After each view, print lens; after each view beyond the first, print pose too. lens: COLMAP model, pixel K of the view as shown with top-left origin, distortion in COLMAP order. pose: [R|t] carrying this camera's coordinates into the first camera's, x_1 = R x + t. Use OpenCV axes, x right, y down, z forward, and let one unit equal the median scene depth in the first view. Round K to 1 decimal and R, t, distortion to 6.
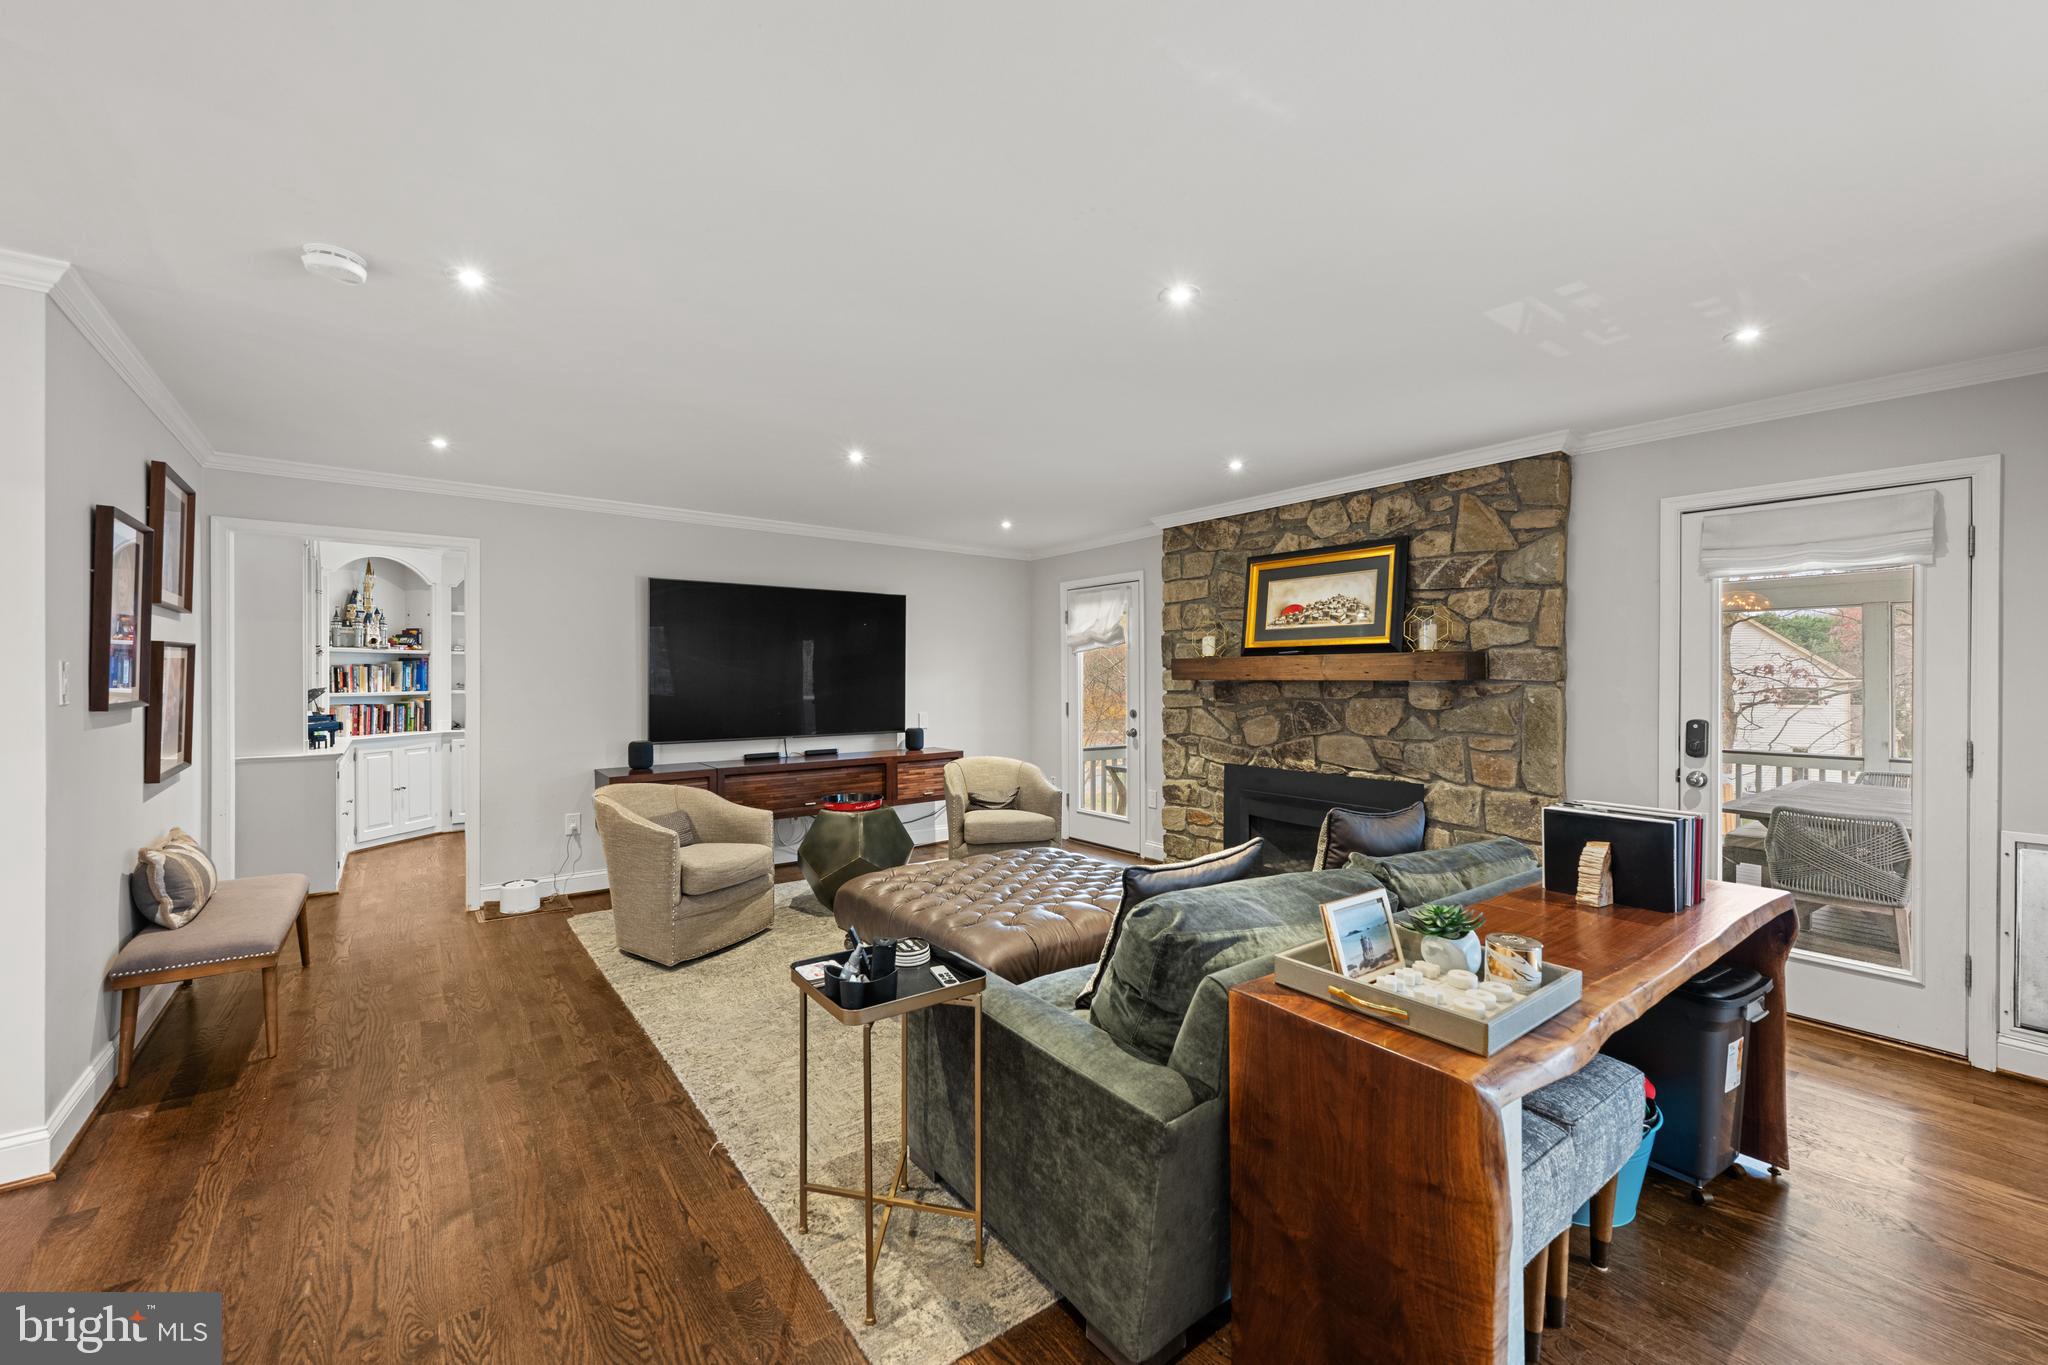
lens RADIAL K [[817.2, 0, 1023.7], [0, 817.2, 679.6], [0, 0, 1]] dist [0.000340, 0.000236]
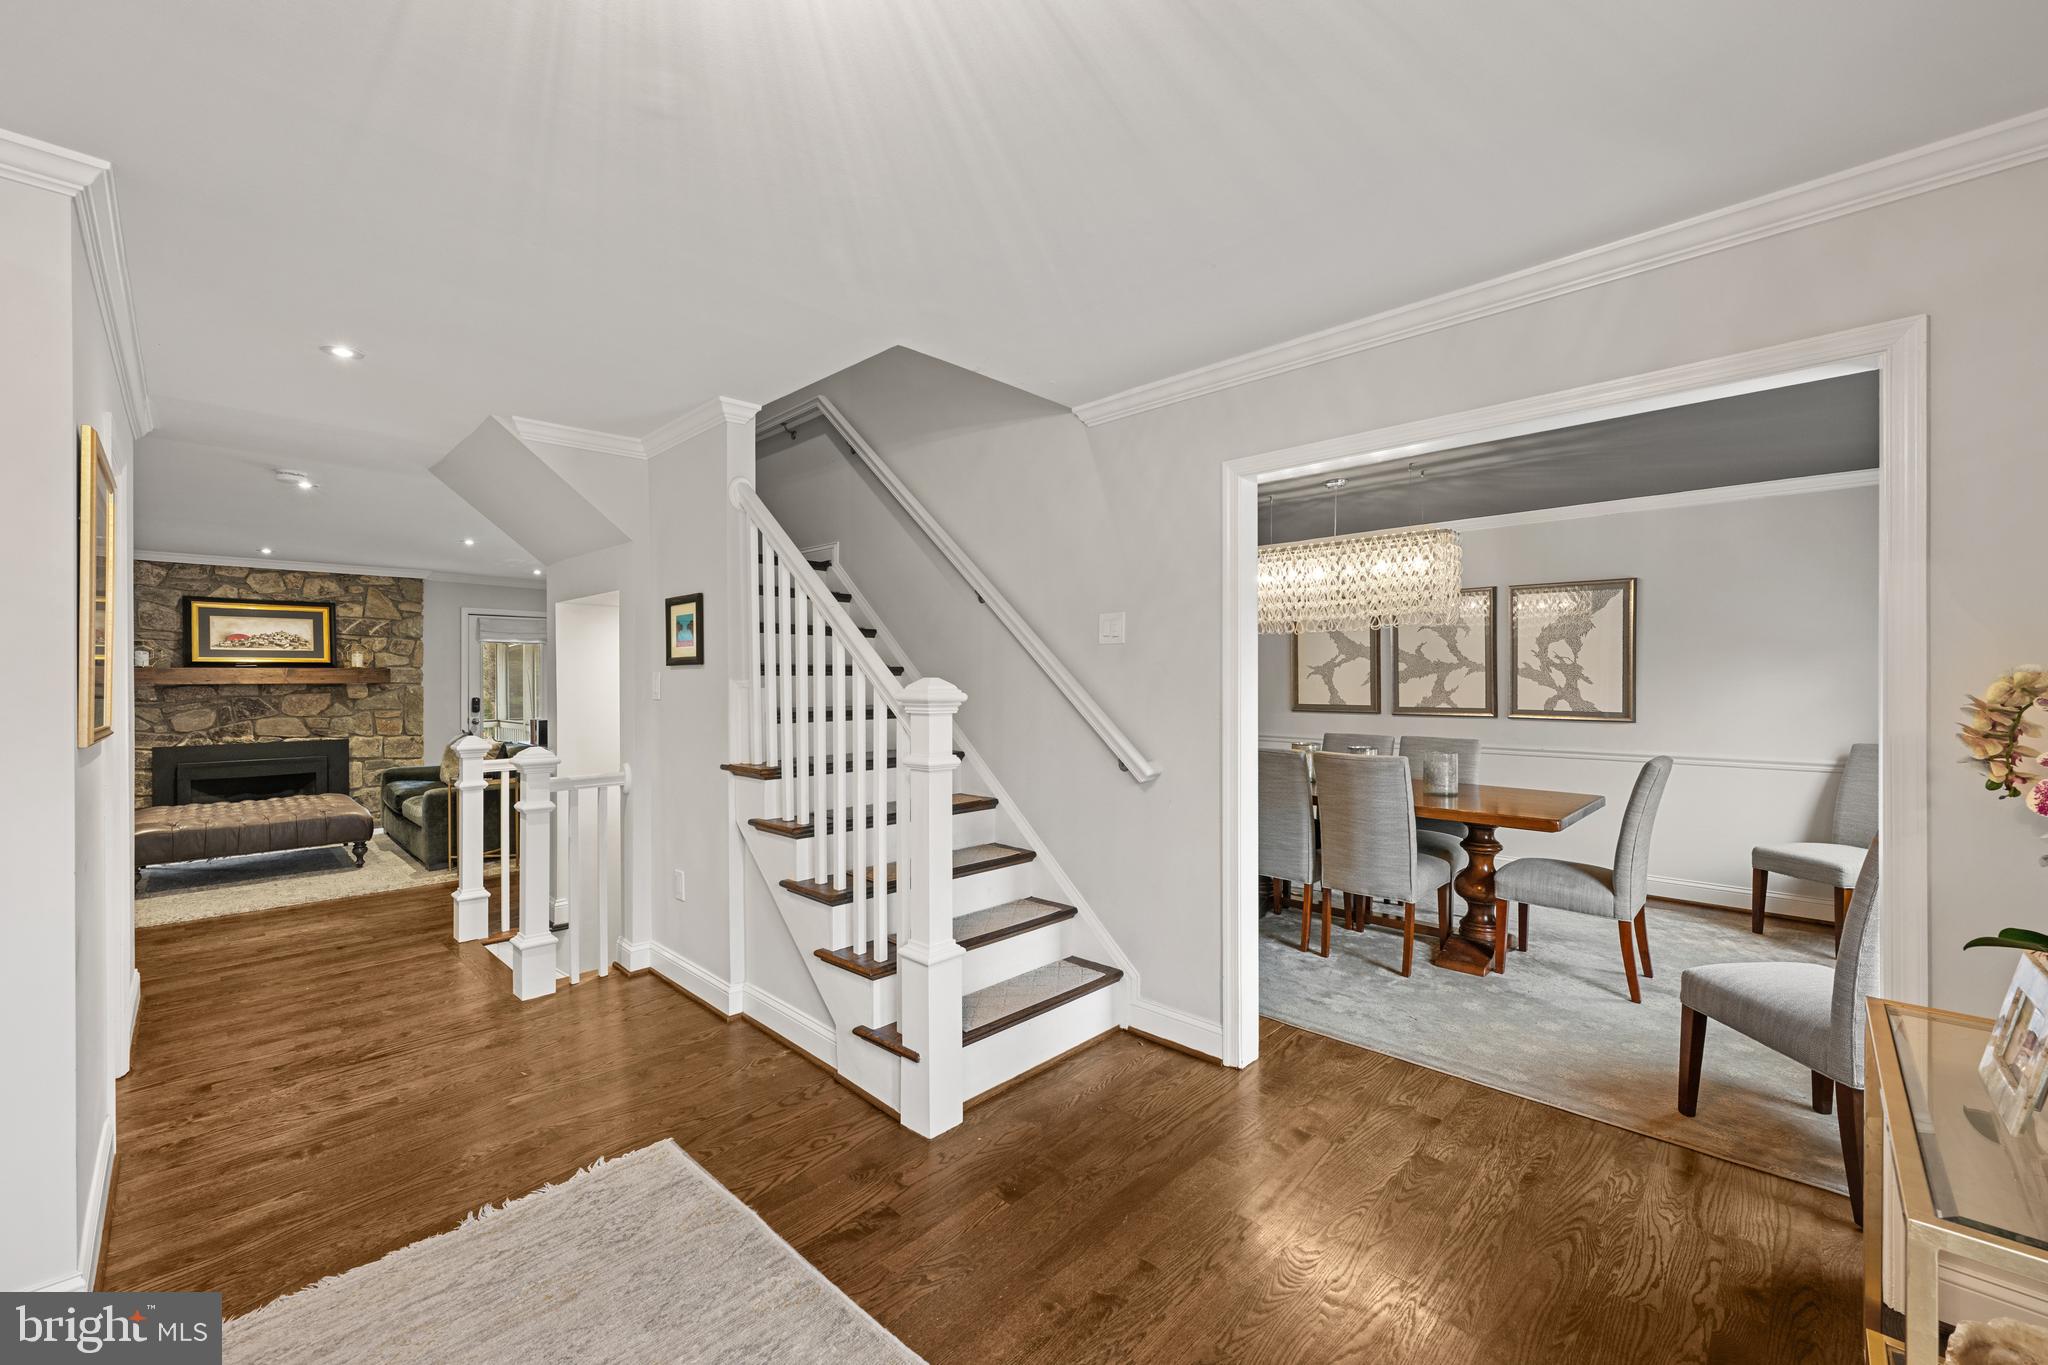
lens RADIAL K [[817.2, 0, 1023.7], [0, 817.2, 679.6], [0, 0, 1]] dist [0.000340, 0.000236]
pose [[-0.141720, -0.001732, 0.989905, -1.411959], [0.007701, 0.999966, 0.002852, -0.000383], [-0.989877, 0.008027, -0.141702, -0.231982]]
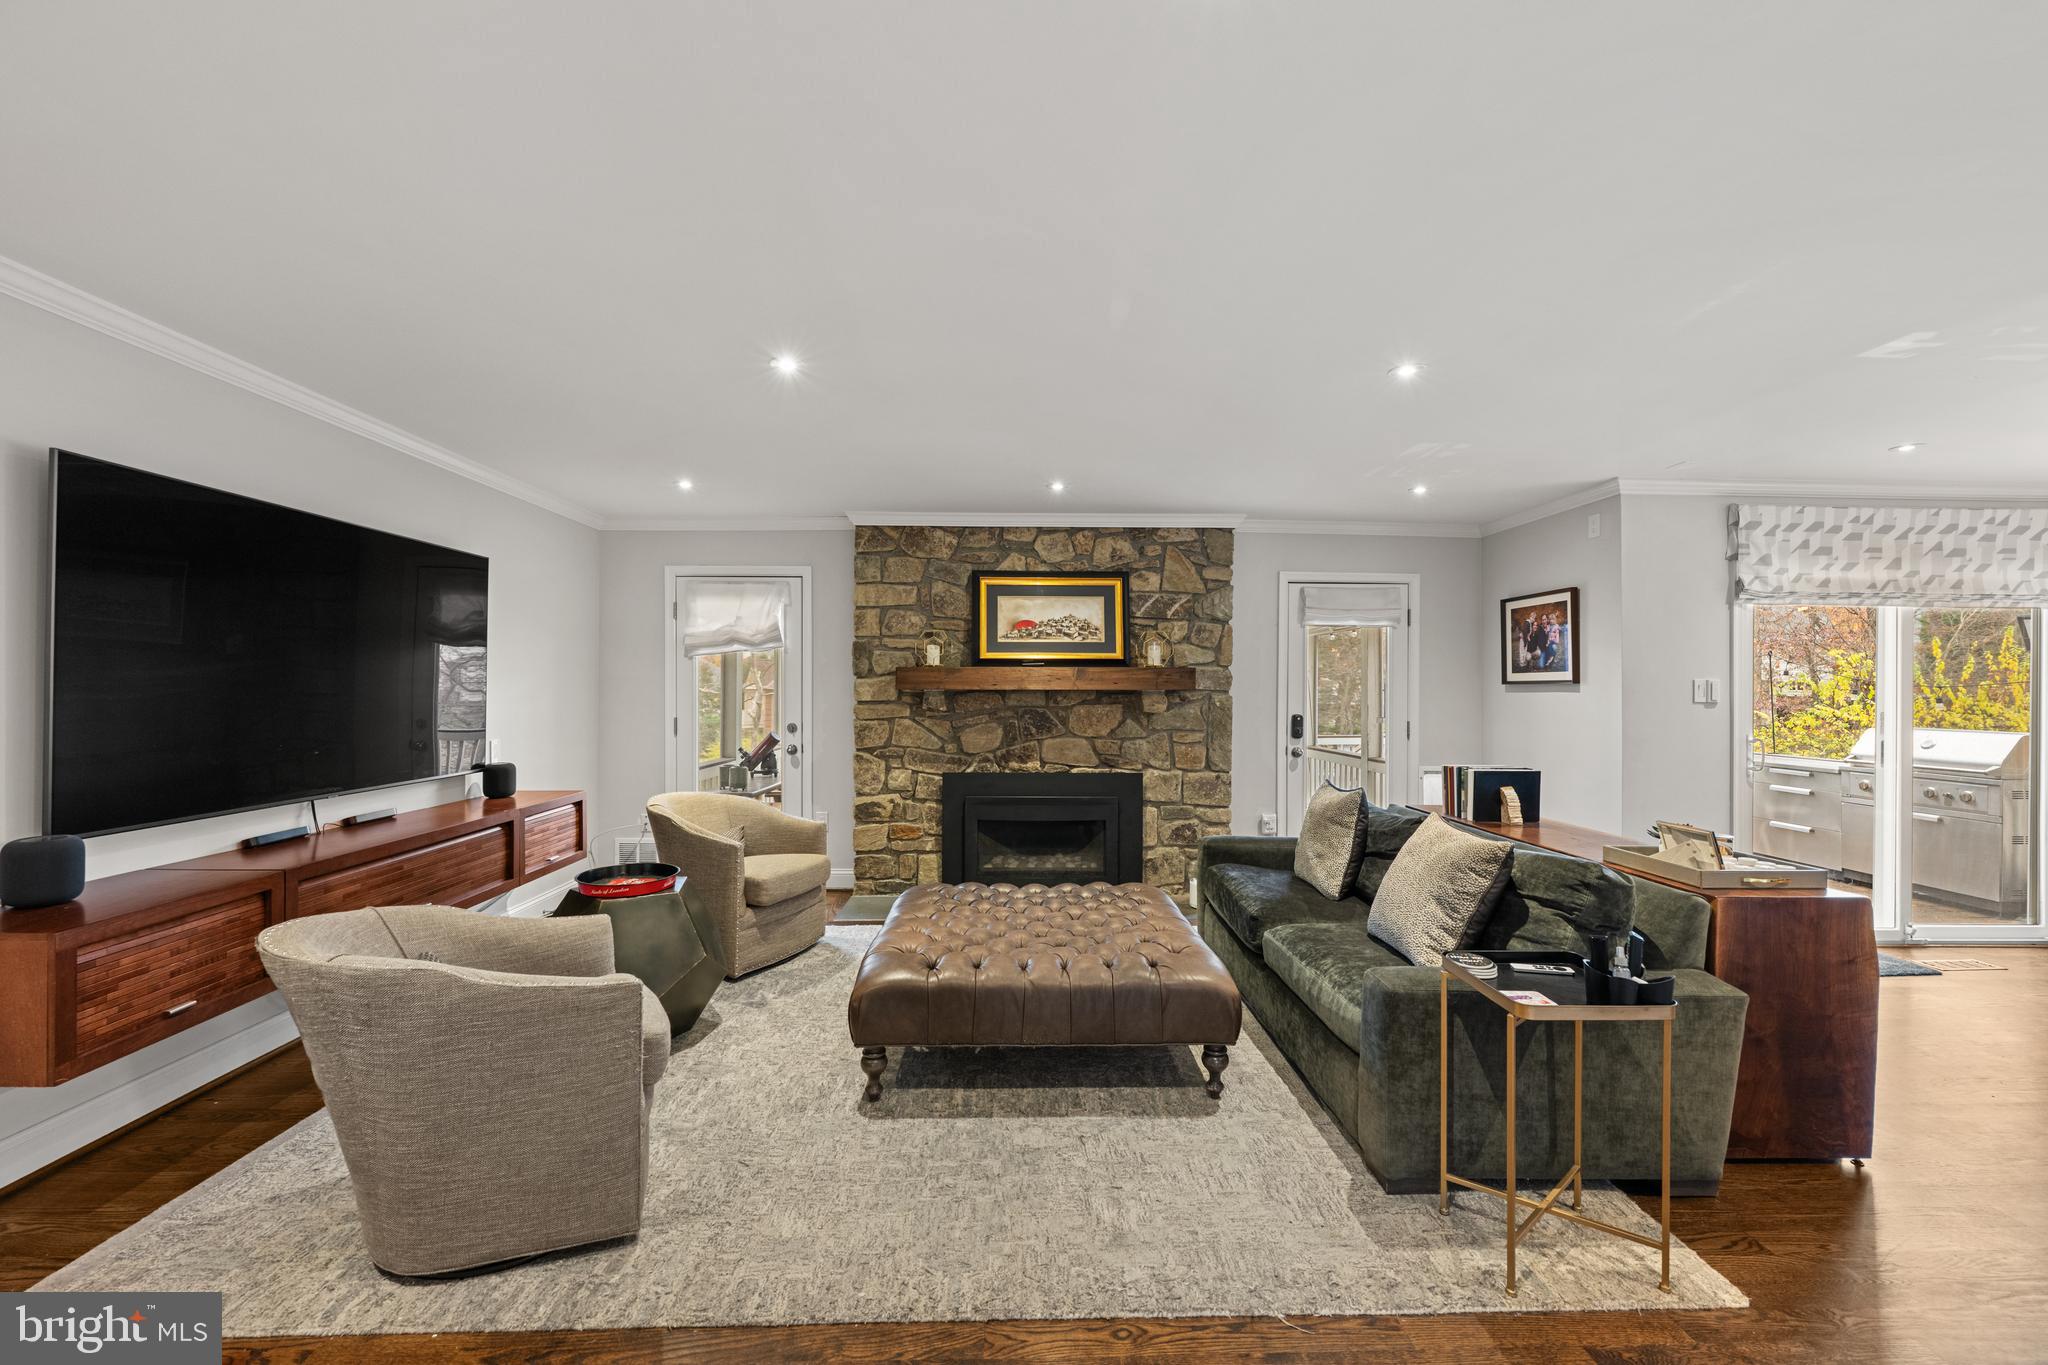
lens RADIAL K [[806.4, 0, 1025.3], [0, 806.4, 687.2], [0, 0, 1]] dist [-0.000911, -0.000170]
pose [[0.582587, 0.000336, 0.812768, -0.555356], [-0.000117, 1.000000, -0.000329, -0.002144], [-0.812768, 0.000096, 0.582587, 0.384821]]
